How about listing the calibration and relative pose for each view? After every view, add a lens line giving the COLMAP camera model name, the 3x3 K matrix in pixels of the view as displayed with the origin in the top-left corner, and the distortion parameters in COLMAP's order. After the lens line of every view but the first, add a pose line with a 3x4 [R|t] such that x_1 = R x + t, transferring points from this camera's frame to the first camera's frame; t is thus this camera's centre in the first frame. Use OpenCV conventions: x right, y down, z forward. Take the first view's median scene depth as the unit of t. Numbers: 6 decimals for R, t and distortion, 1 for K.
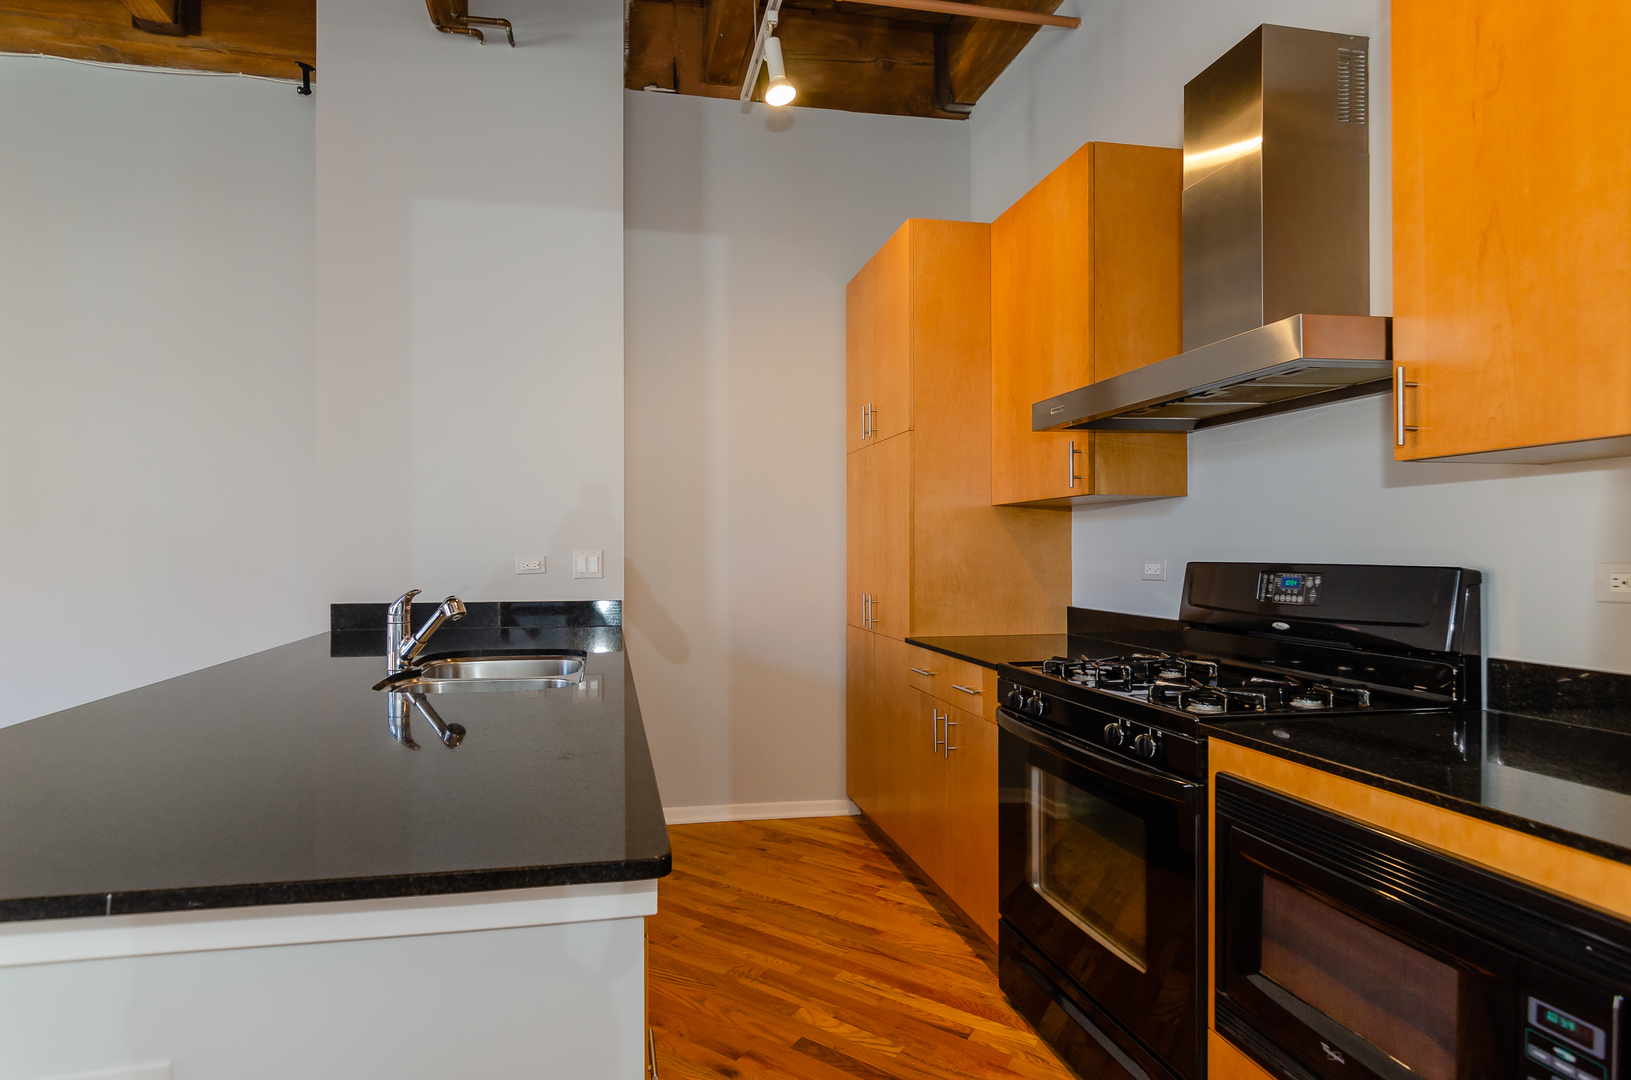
lens RADIAL K [[814.8, 0, 754.1], [0, 814.8, 548.9], [0, 0, 1]] dist [-0.000736, -0.000704]
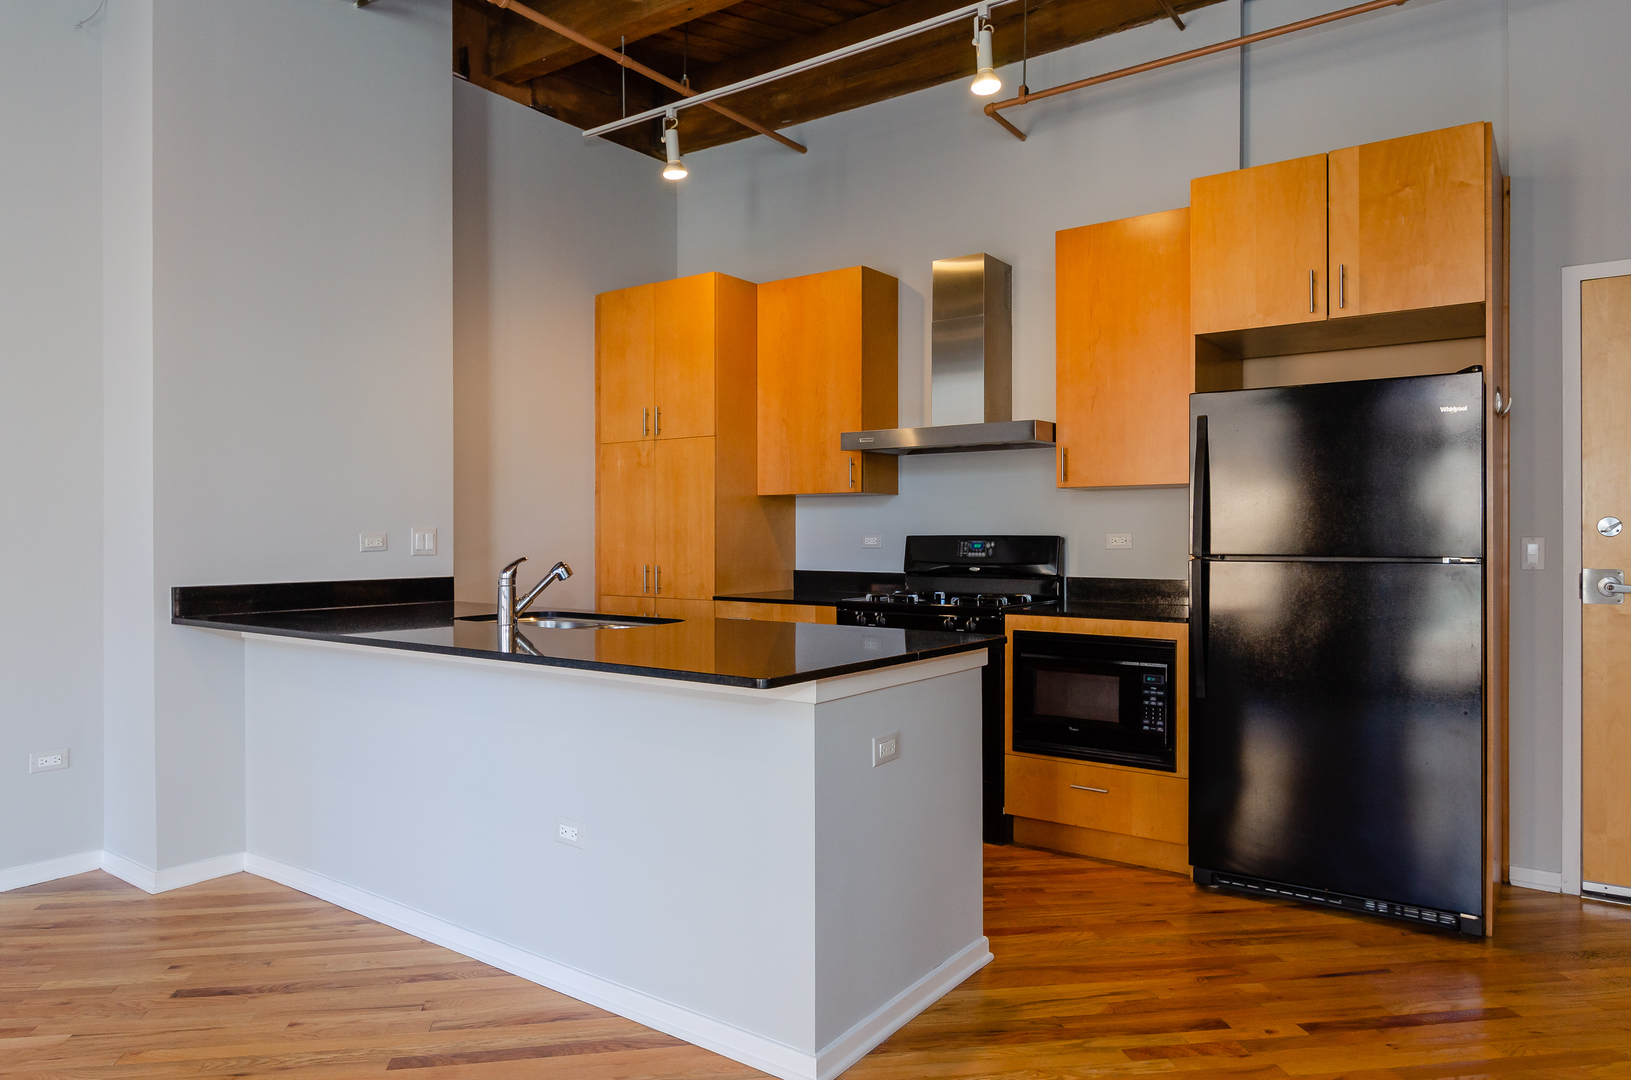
lens RADIAL K [[1020.0, 0, 815.5], [0, 1020.0, 540.0], [0, 0, 1]] dist [-0.049749, 0.000072]
pose [[0.719093, -0.002492, 0.694909, -1.022957], [-0.000206, 0.999993, 0.003800, 0.016550], [-0.694914, -0.002876, 0.719087, -0.345433]]
